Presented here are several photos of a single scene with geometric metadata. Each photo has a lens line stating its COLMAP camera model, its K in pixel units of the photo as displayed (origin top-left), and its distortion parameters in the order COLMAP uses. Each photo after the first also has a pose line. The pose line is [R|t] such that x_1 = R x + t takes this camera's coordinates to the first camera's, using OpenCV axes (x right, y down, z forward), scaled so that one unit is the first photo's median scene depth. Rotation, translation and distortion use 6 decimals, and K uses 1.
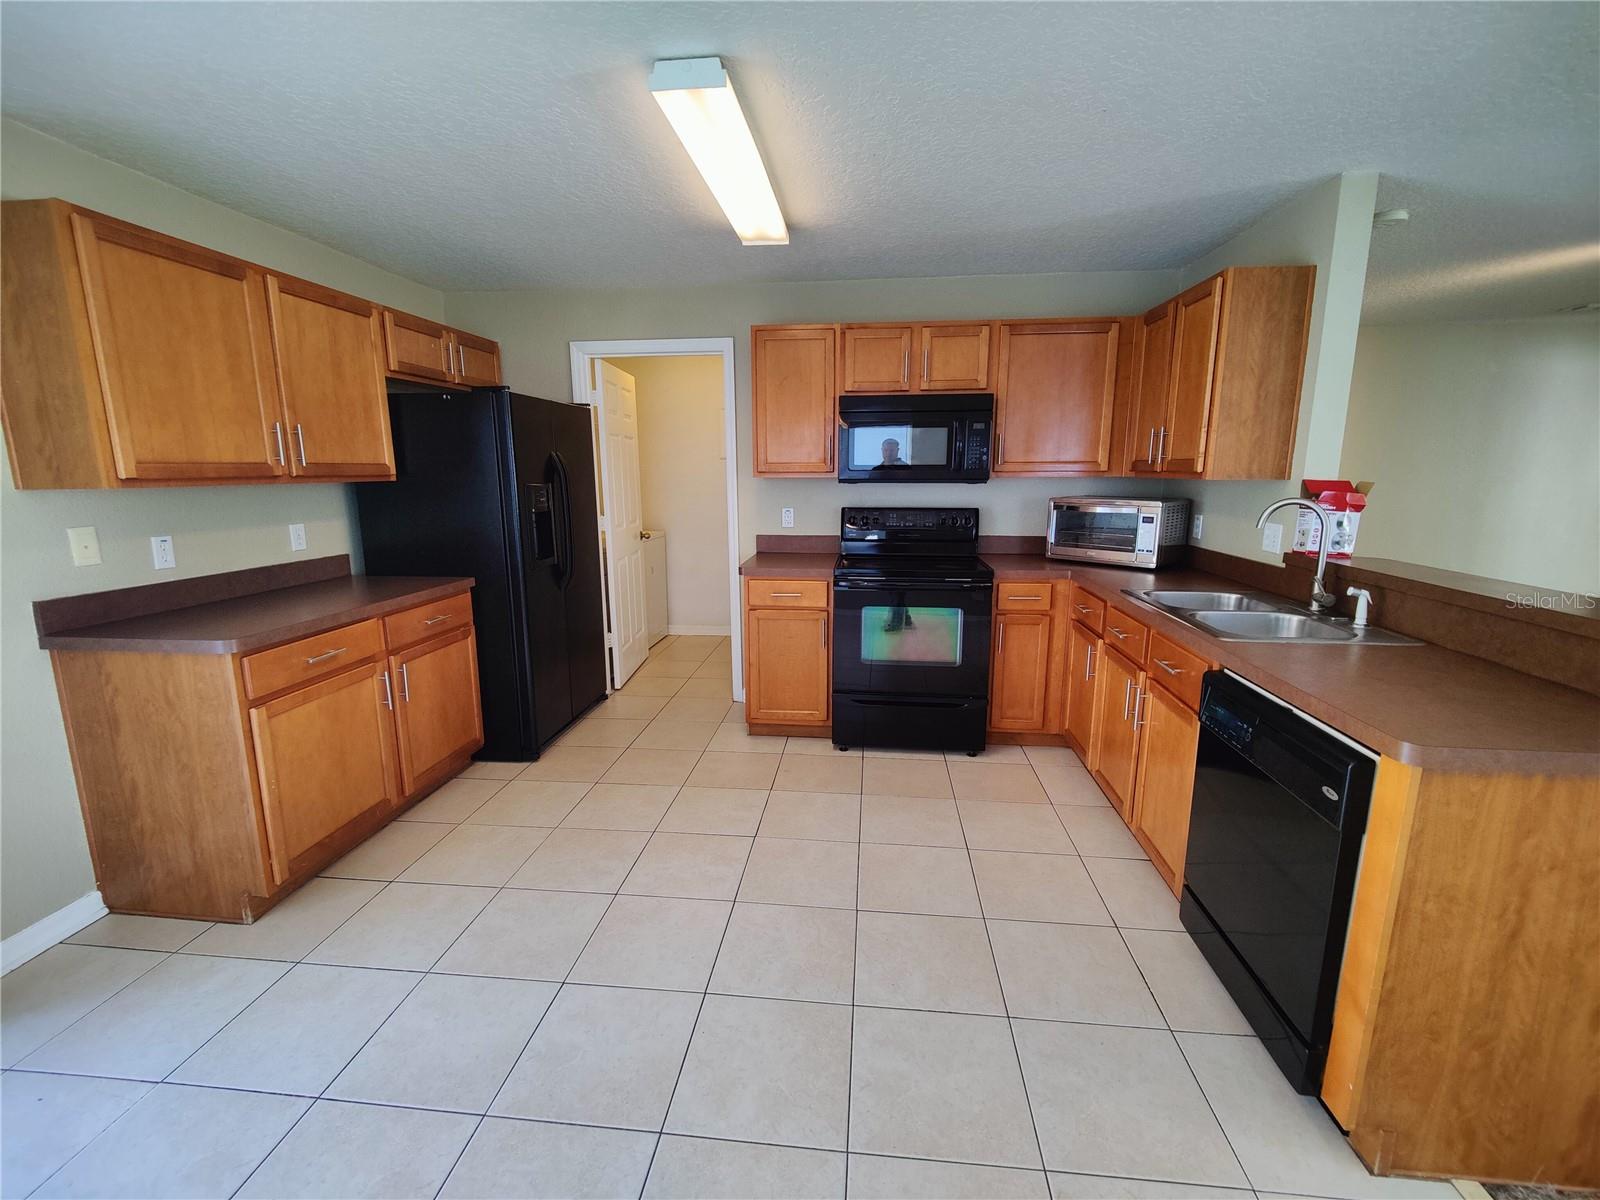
lens RADIAL K [[688.2, 0, 800.2], [0, 688.2, 593.5], [0, 0, 1]] dist [0.020894, -0.012598]
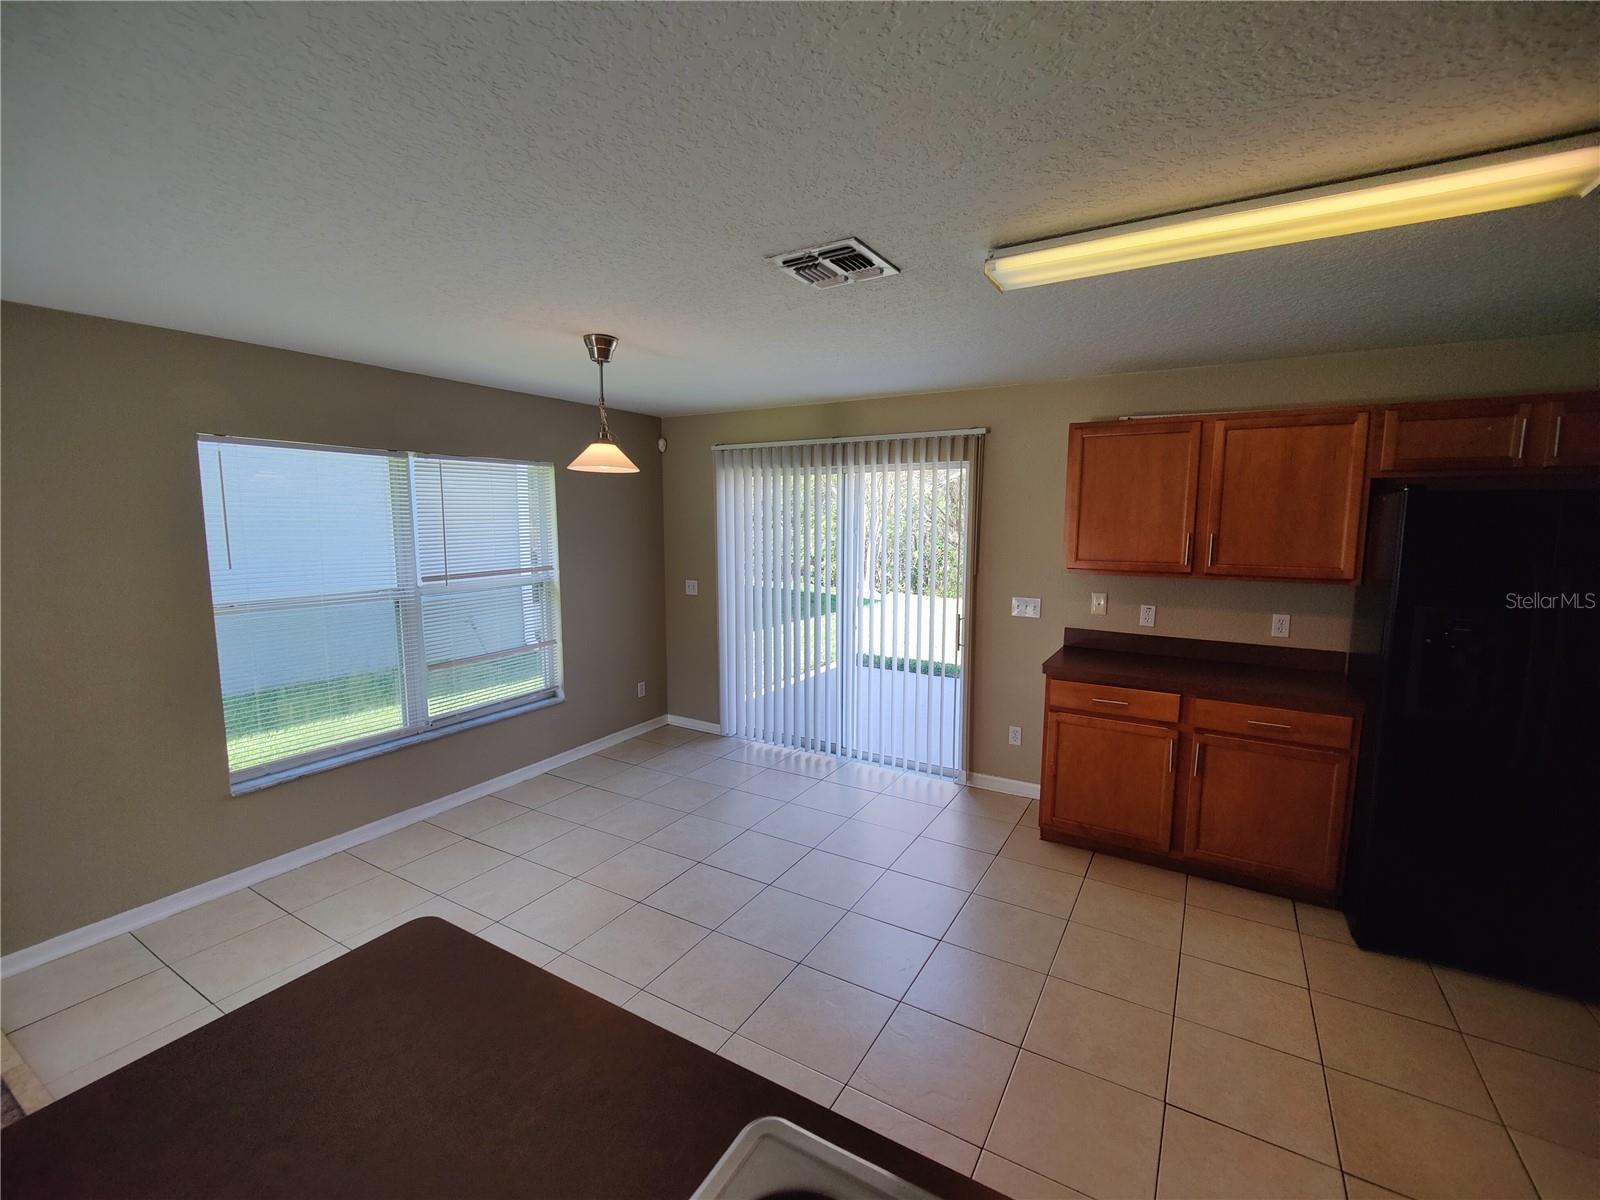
lens RADIAL K [[691.7, 0, 800.5], [0, 691.7, 593.8], [0, 0, 1]] dist [0.023908, -0.018812]
pose [[-0.423295, 0.101307, -0.900310, 0.712898], [-0.164835, 0.968532, 0.186484, -0.244710], [0.890871, 0.227340, -0.393276, 0.835359]]
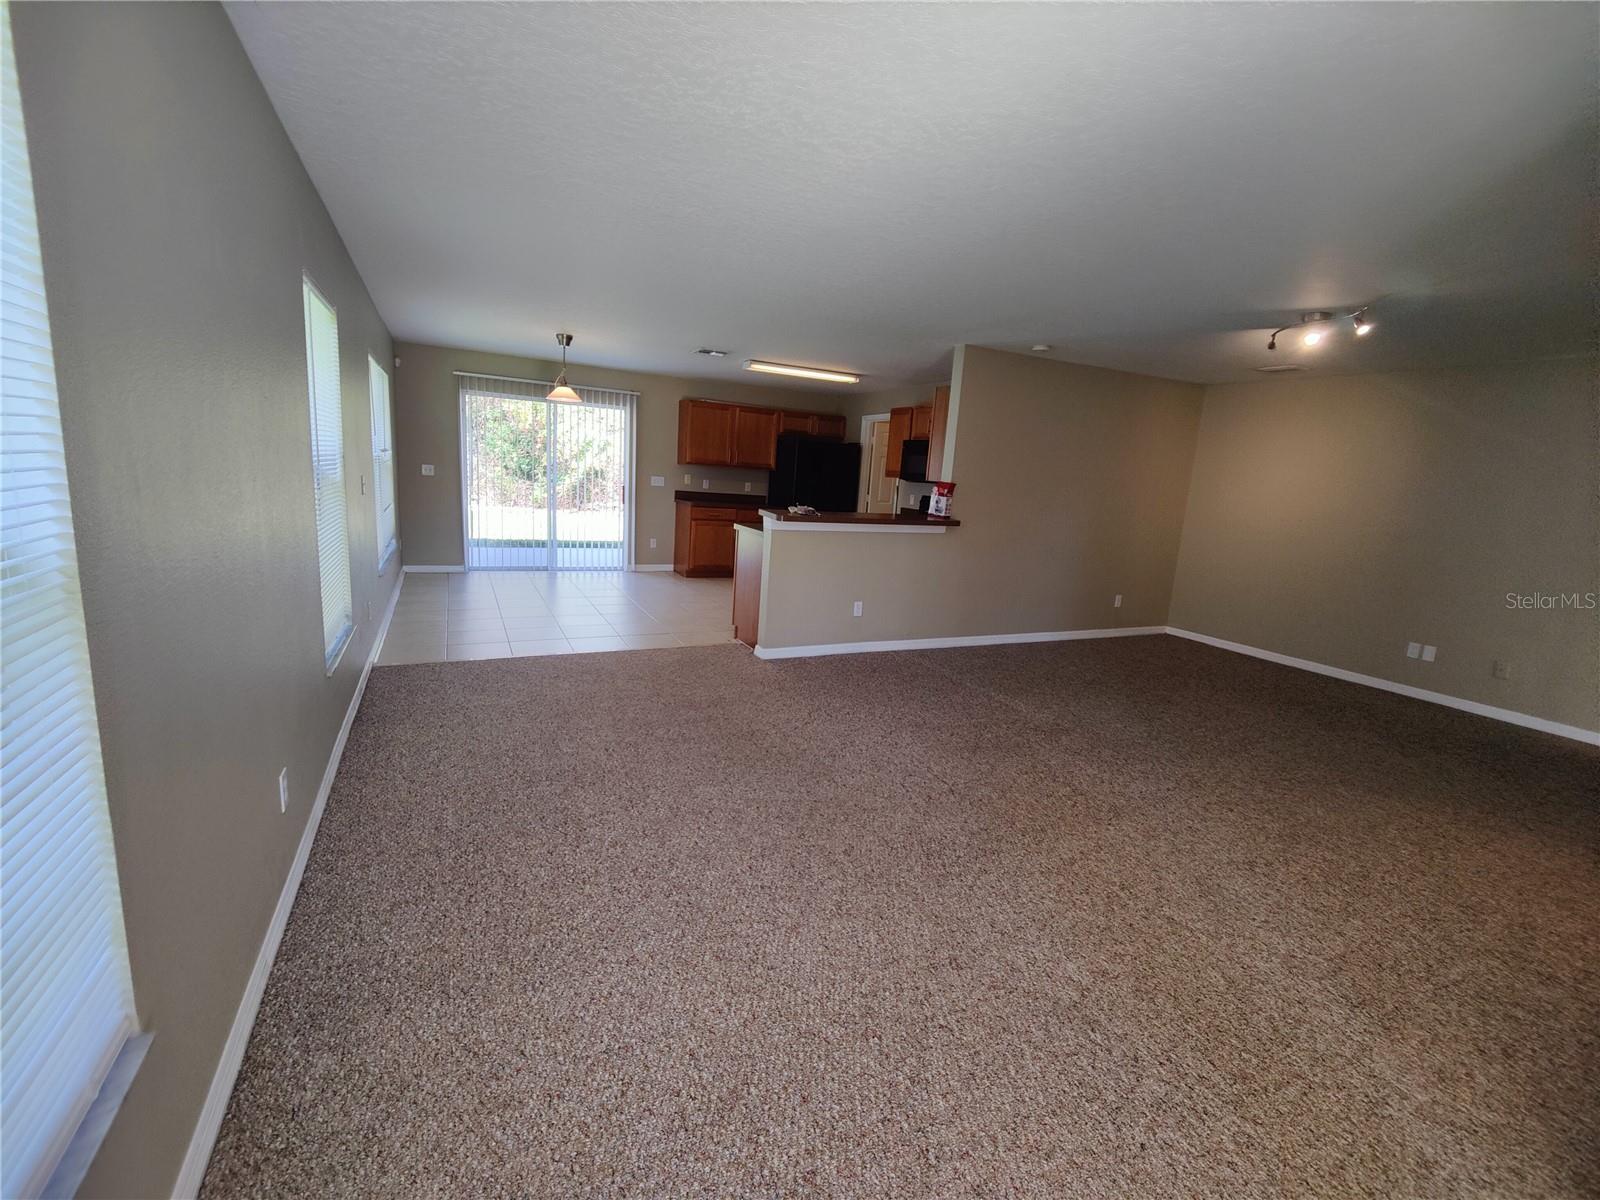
lens RADIAL K [[691.7, 0, 800.5], [0, 691.7, 593.8], [0, 0, 1]] dist [0.023908, -0.018812]
pose [[0.531739, 0.186021, -0.826226, 2.282071], [-0.217504, 0.972853, 0.079053, 0.099447], [0.818502, 0.137672, 0.557764, -0.508244]]
